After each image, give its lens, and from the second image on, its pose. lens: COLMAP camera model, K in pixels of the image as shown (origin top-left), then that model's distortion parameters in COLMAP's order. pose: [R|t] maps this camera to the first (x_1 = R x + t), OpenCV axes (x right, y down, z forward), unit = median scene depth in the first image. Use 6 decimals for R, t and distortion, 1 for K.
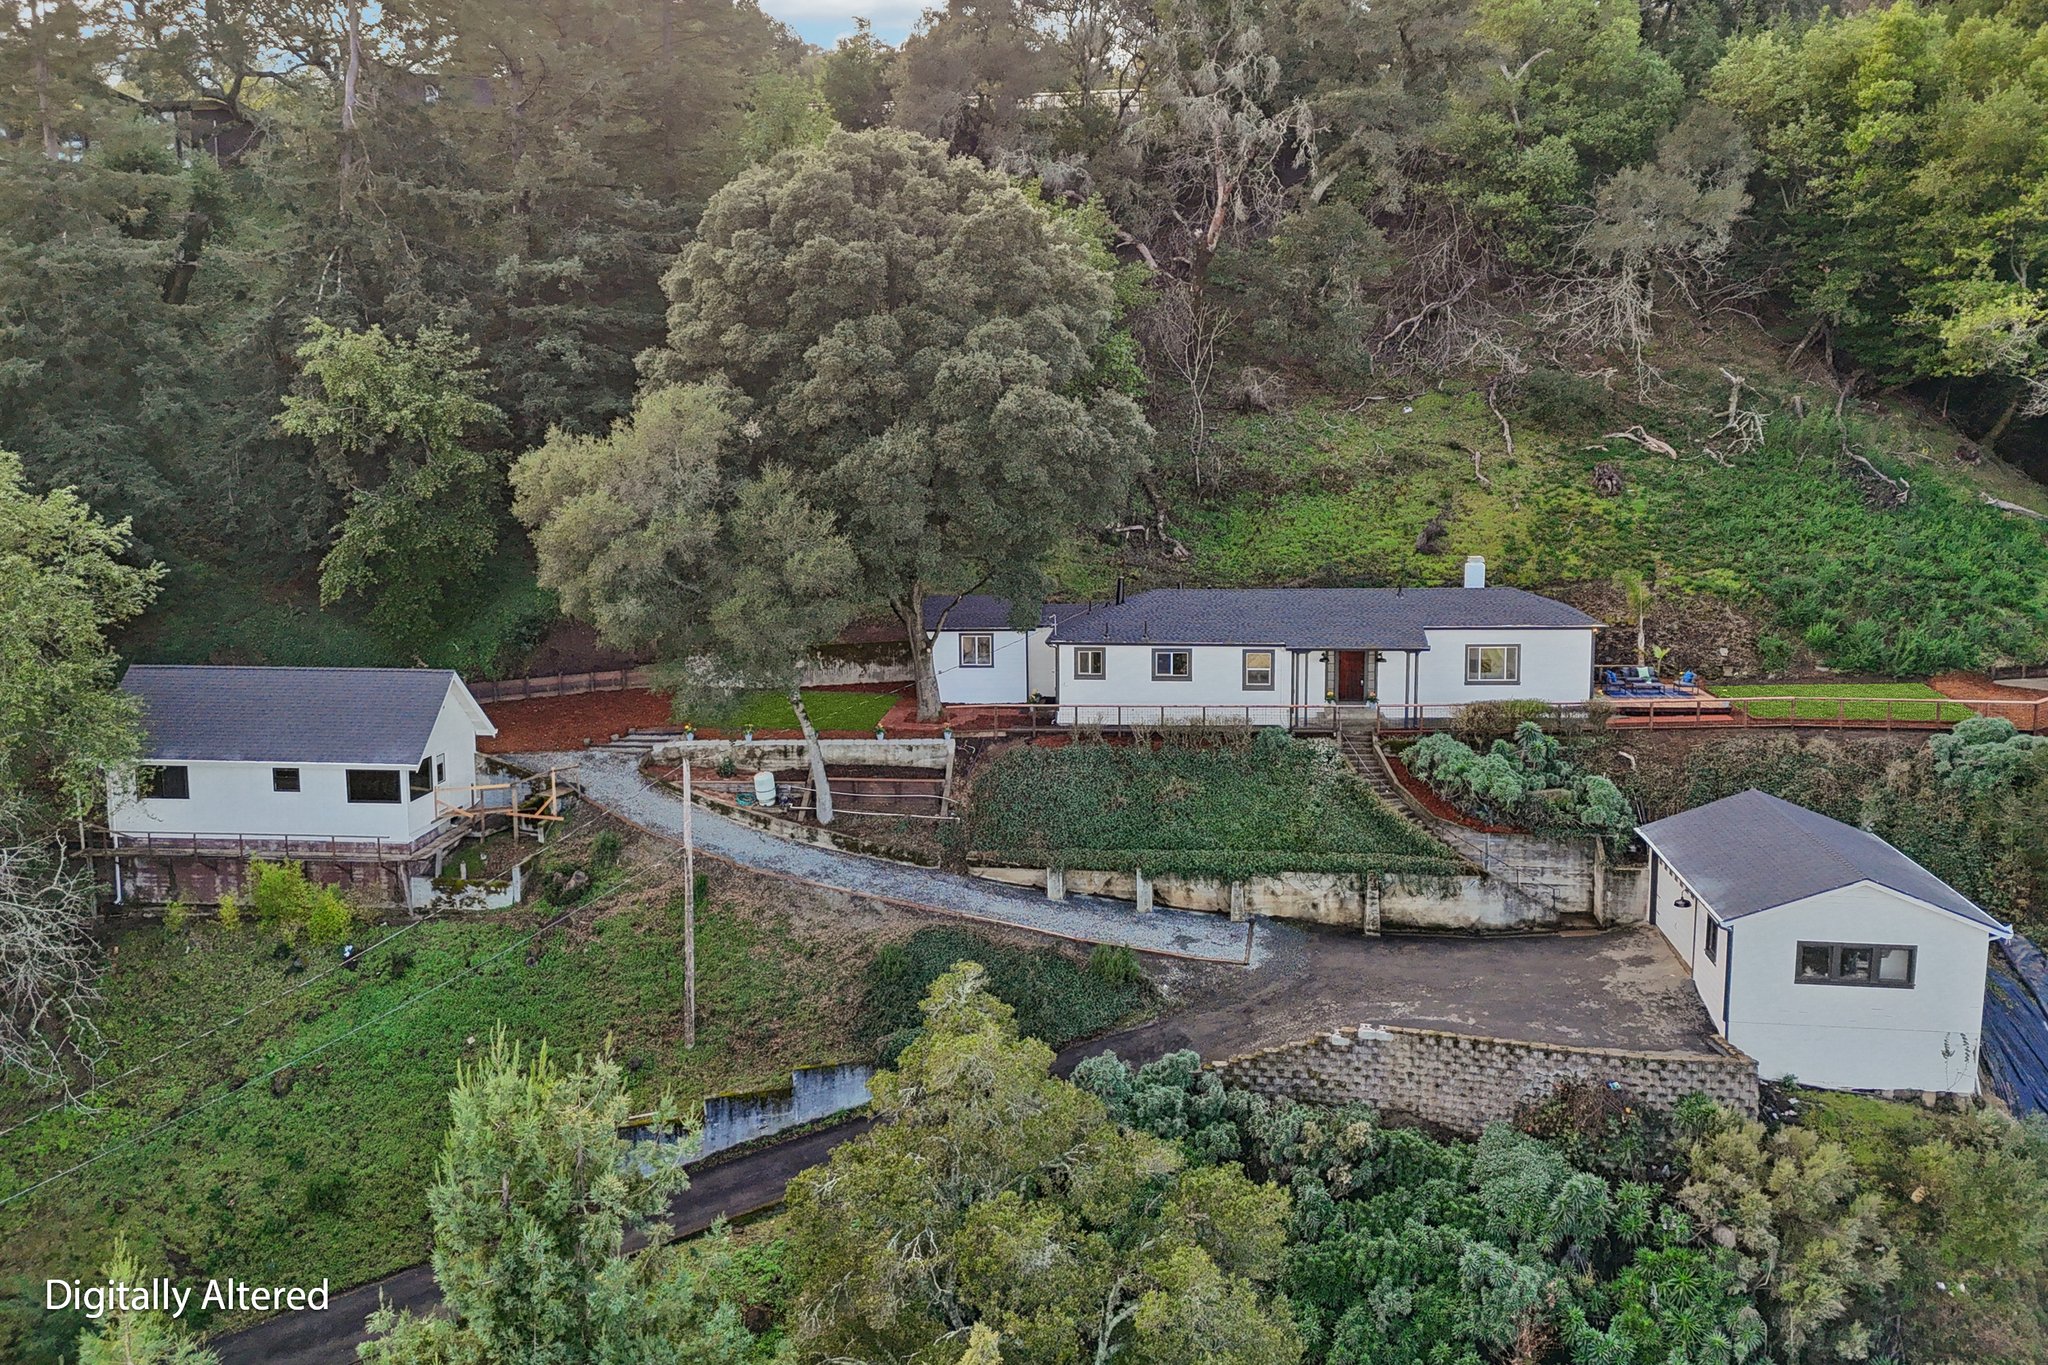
lens RADIAL K [[1500.1, 0, 1054.9], [0, 1500.1, 640.2], [0, 0, 1]] dist [0.055613, -0.087121]
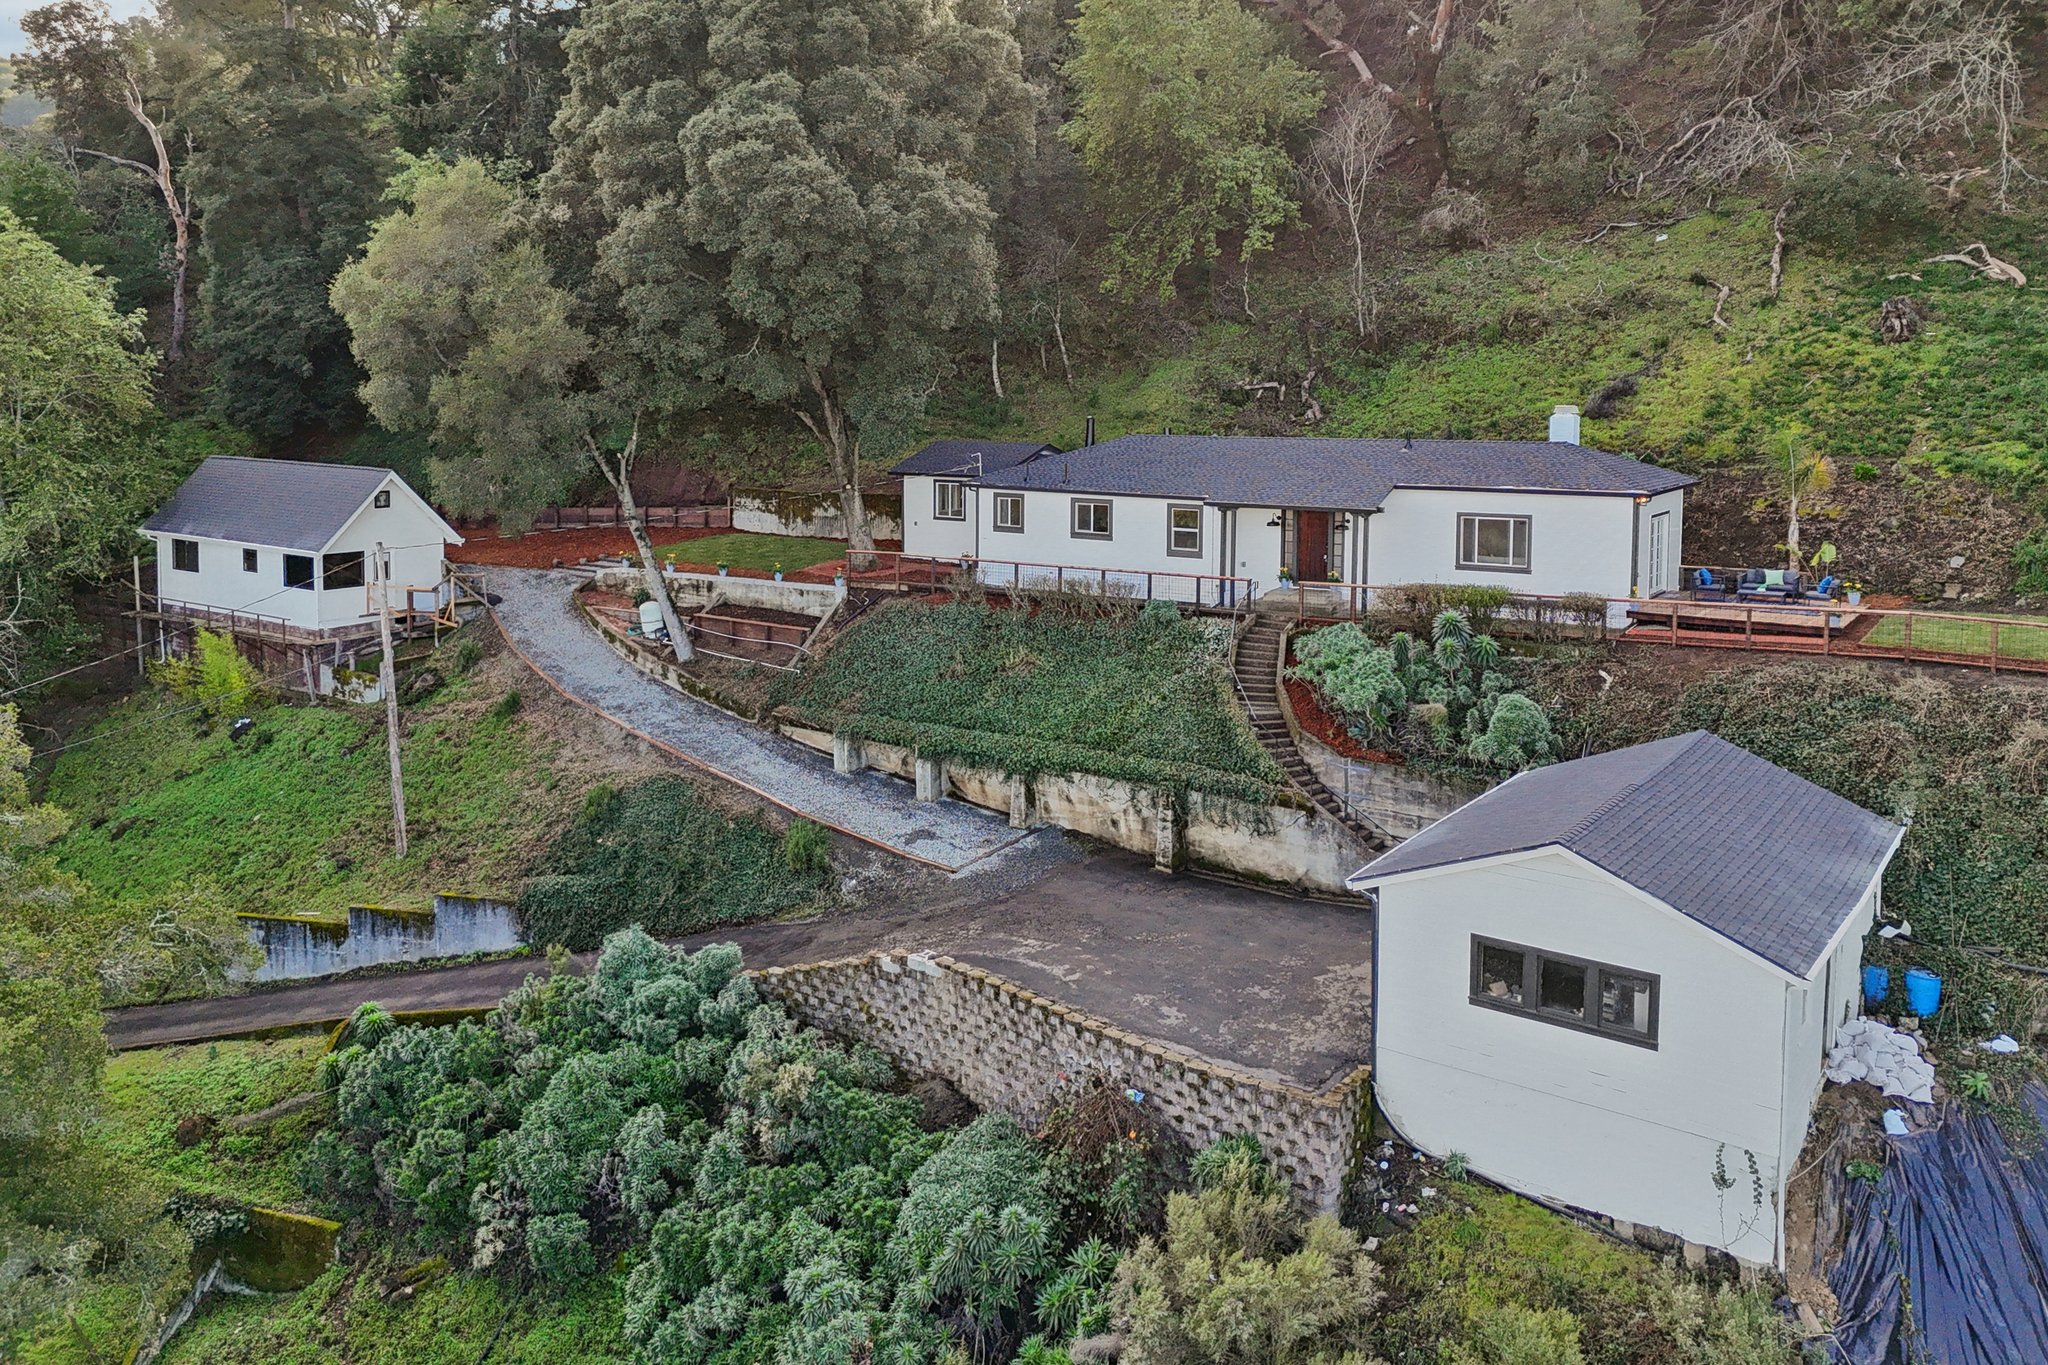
lens RADIAL K [[1565.3, 0, 1039.6], [0, 1565.3, 521.3], [0, 0, 1]] dist [0.064346, -0.069042]
pose [[0.880215, 0.056916, -0.471150, 0.485865], [-0.081381, 0.996179, -0.031698, 0.050571], [0.467546, 0.066244, 0.881483, 0.261321]]
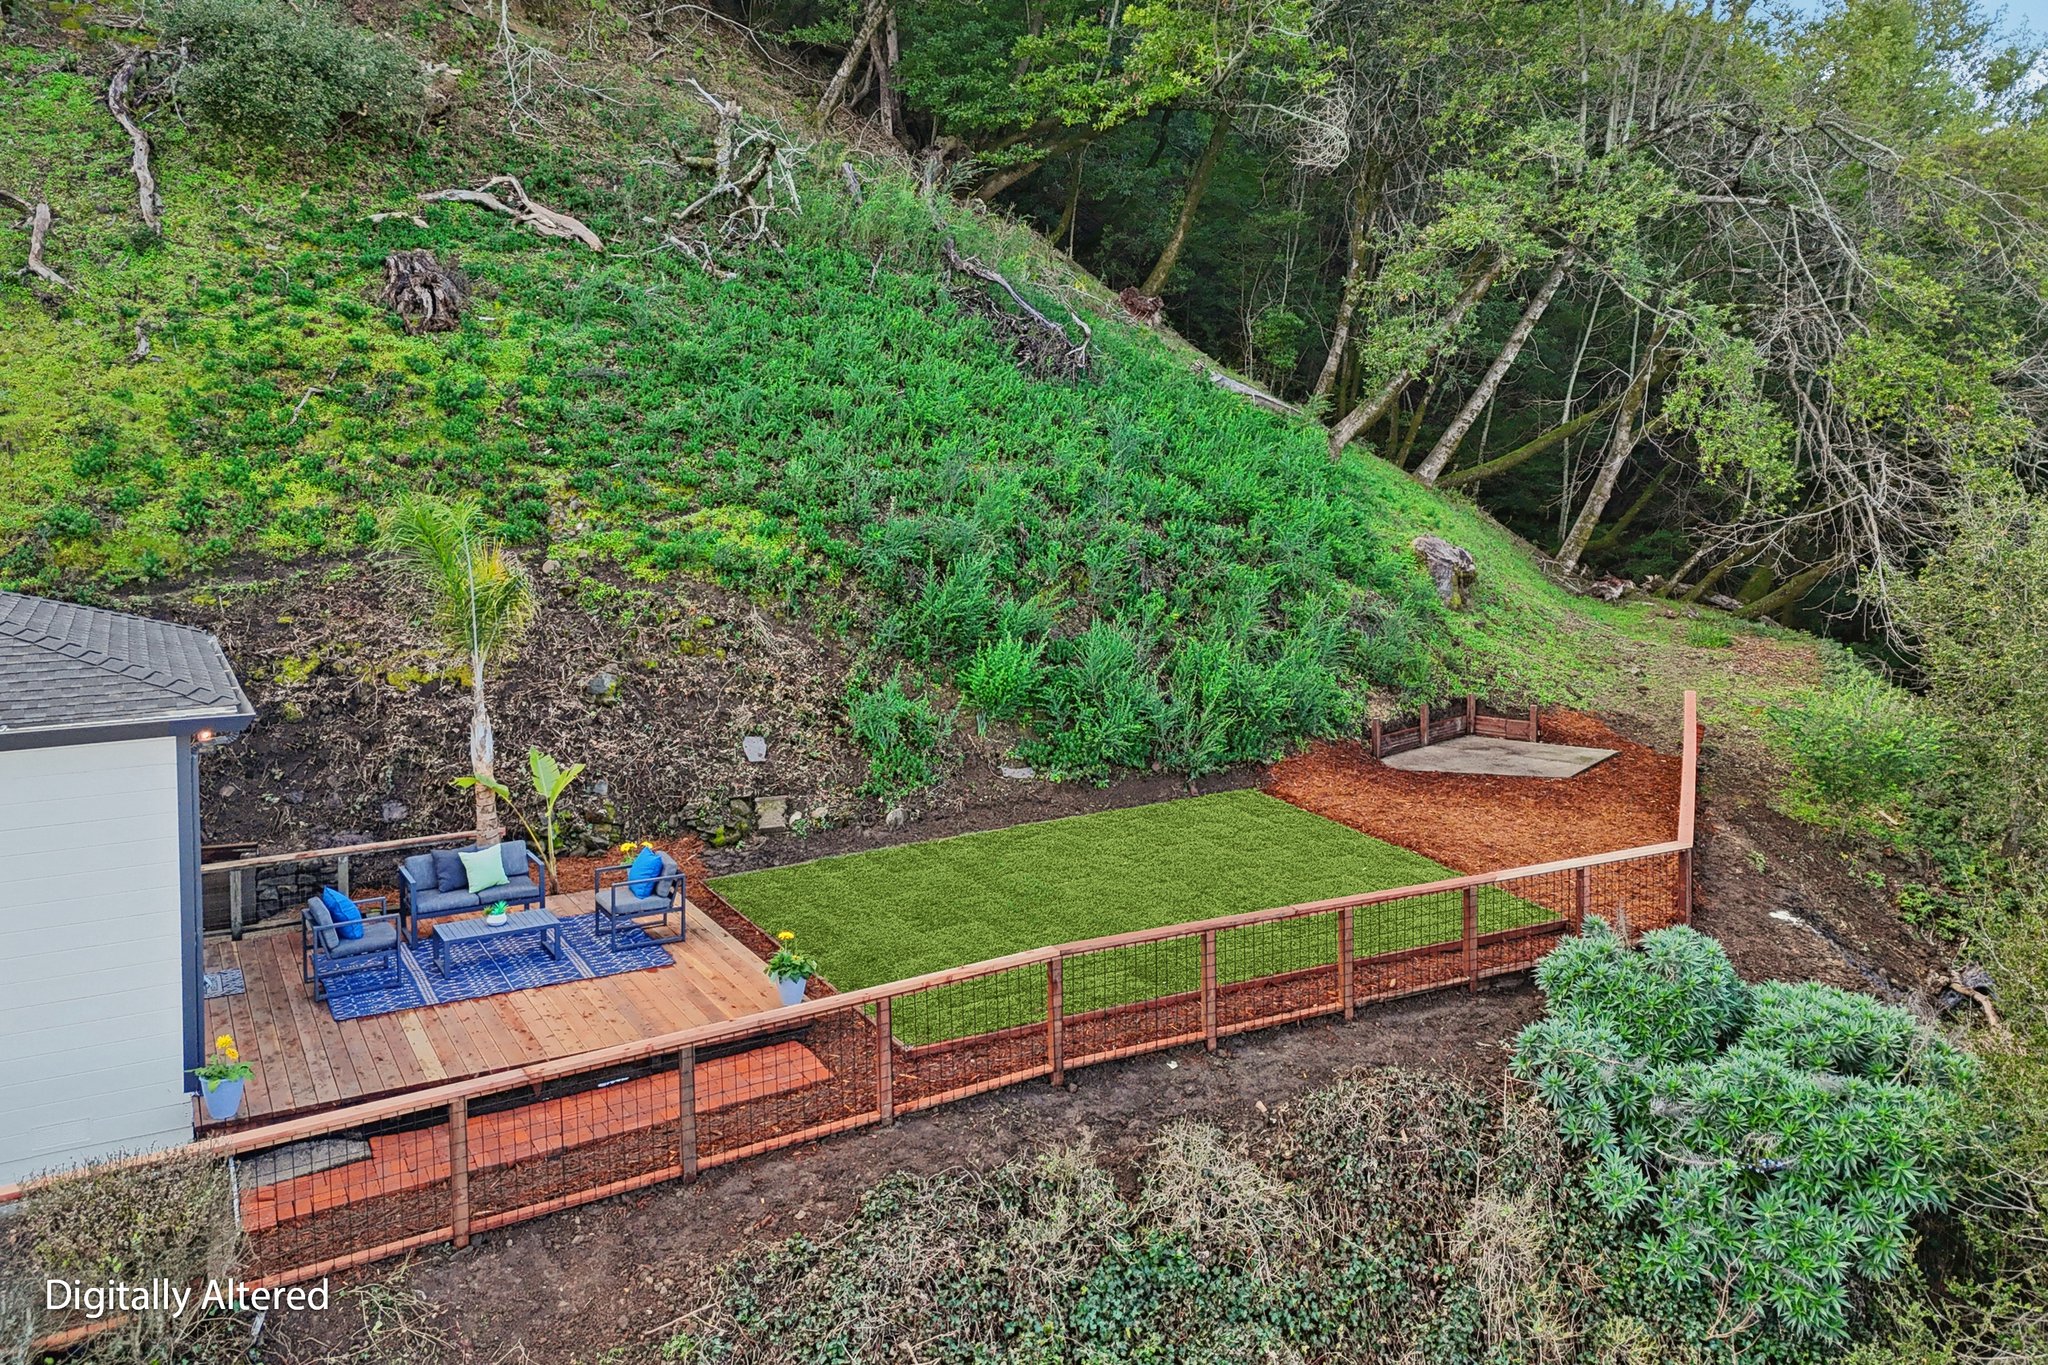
lens RADIAL K [[1565.3, 0, 1039.6], [0, 1565.3, 521.3], [0, 0, 1]] dist [0.064346, -0.069042]
pose [[0.812067, -0.018254, 0.583279, 0.347153], [0.076599, 0.994197, -0.075530, -0.012519], [-0.578515, 0.106014, 0.808753, 0.803302]]
